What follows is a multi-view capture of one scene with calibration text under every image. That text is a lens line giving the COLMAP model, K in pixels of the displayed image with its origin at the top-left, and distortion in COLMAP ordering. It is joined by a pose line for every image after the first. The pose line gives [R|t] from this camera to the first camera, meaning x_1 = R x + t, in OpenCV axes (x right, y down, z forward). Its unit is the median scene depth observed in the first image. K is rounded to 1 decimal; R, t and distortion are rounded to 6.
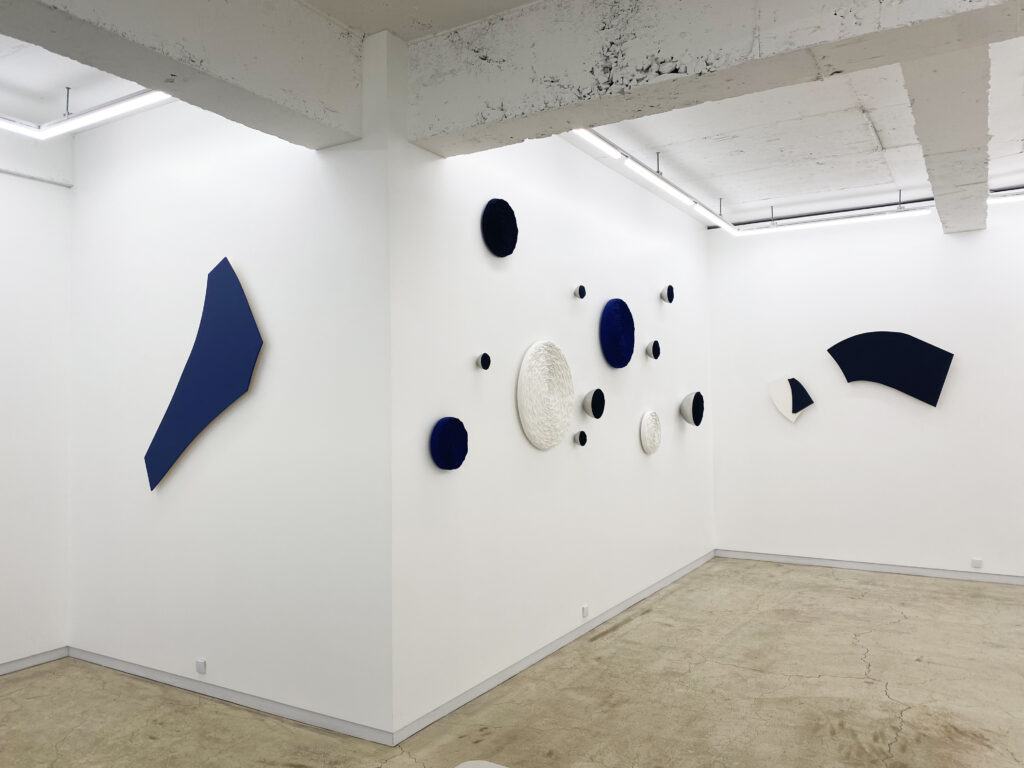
lens RADIAL K [[777.9, 0, 515.5], [0, 777.9, 373.6], [0, 0, 1]] dist [0.008726, -0.005549]
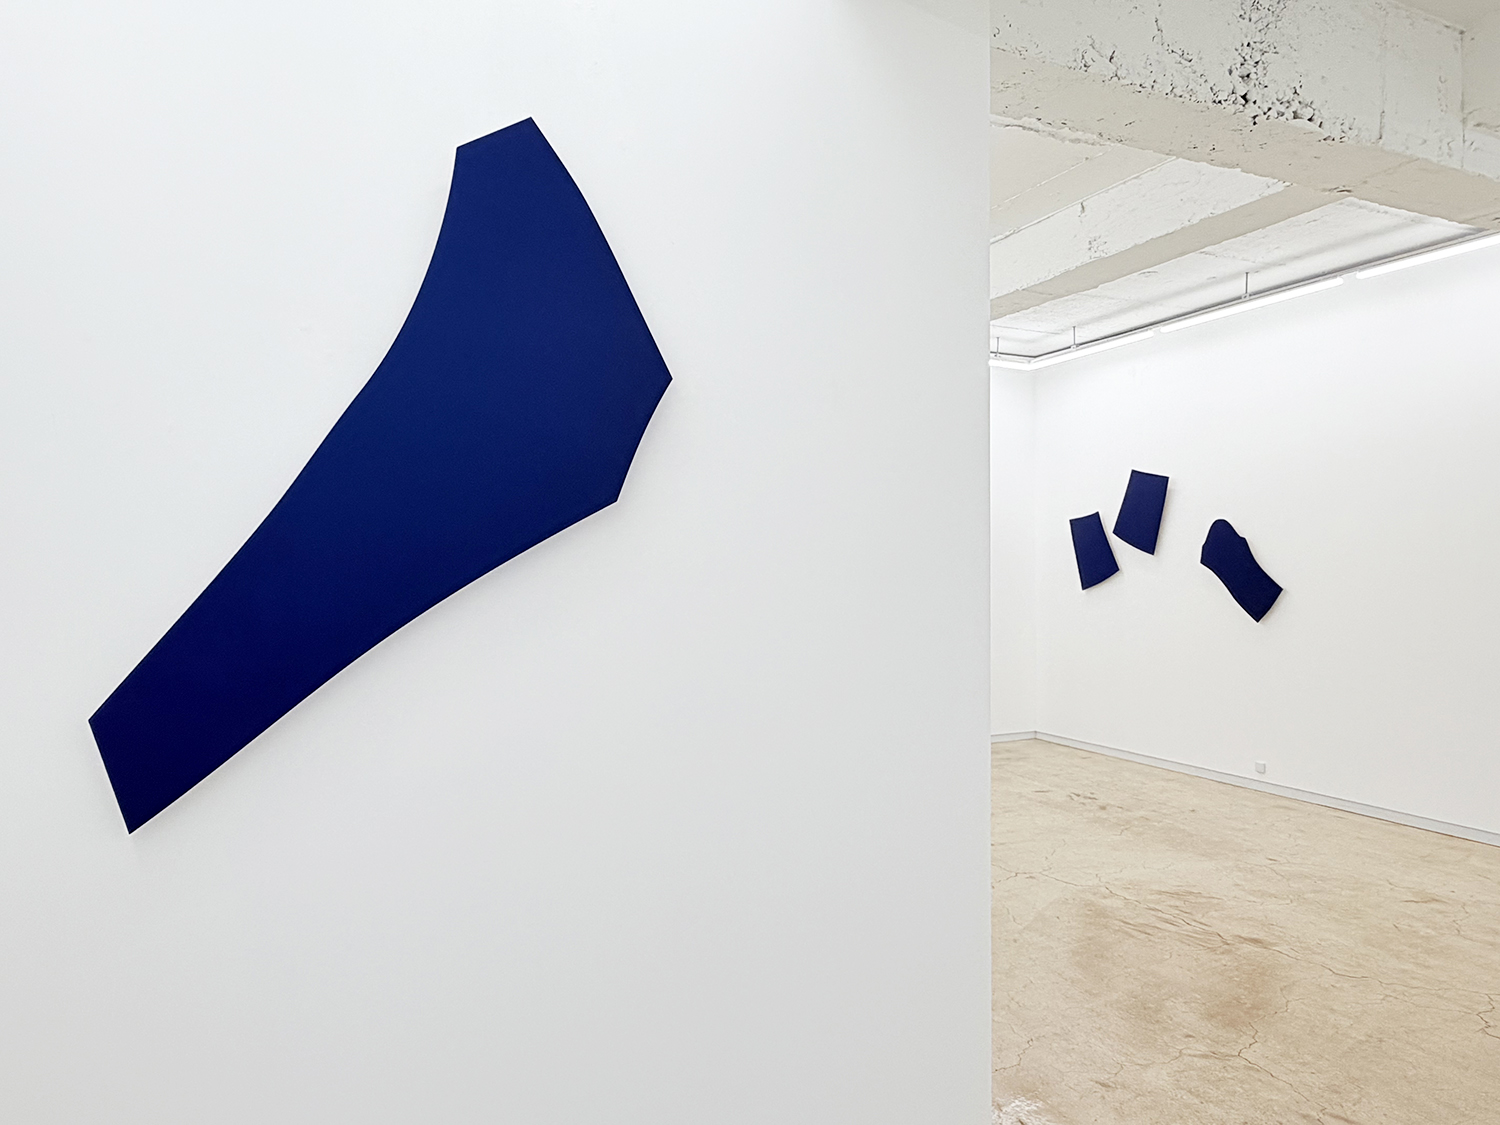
lens RADIAL K [[1007.0, 0, 750.0], [0, 1007.0, 562.5], [0, 0, 1]] dist [-0.002381, 0.001369]
pose [[0.558573, 0.013412, 0.829347, -0.754180], [-0.033587, 0.999415, 0.006459, 0.050217], [-0.828775, -0.031463, 0.558697, 0.720336]]
